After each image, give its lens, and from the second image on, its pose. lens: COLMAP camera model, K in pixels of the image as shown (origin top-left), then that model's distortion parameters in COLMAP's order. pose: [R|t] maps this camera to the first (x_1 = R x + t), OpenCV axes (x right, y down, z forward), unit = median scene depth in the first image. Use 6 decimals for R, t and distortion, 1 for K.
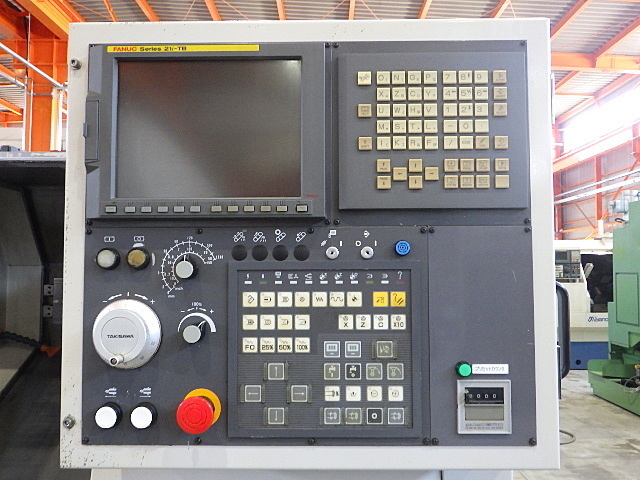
lens RADIAL K [[526.1, 0, 320.0], [0, 526.1, 242.9], [0, 0, 1]] dist [-0.004184, -0.002122]
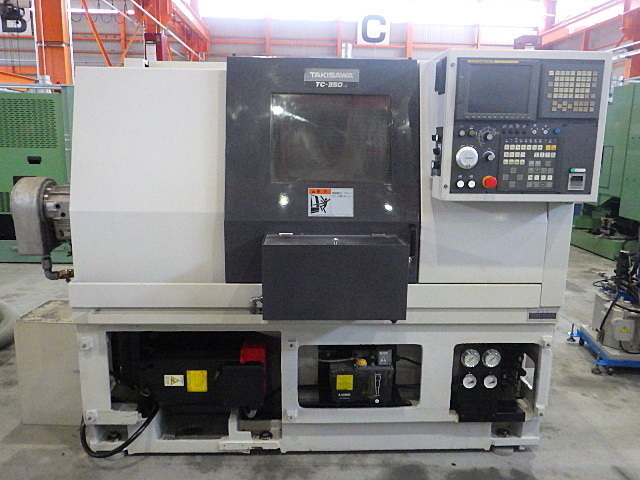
lens RADIAL K [[526.1, 0, 321.1], [0, 526.1, 241.0], [0, 0, 1]] dist [-0.004184, -0.002122]
pose [[0.998621, 0.003889, 0.052359, -1.393466], [-0.016210, 0.971368, 0.237024, -0.071930], [-0.049939, -0.237546, 0.970092, -2.091849]]
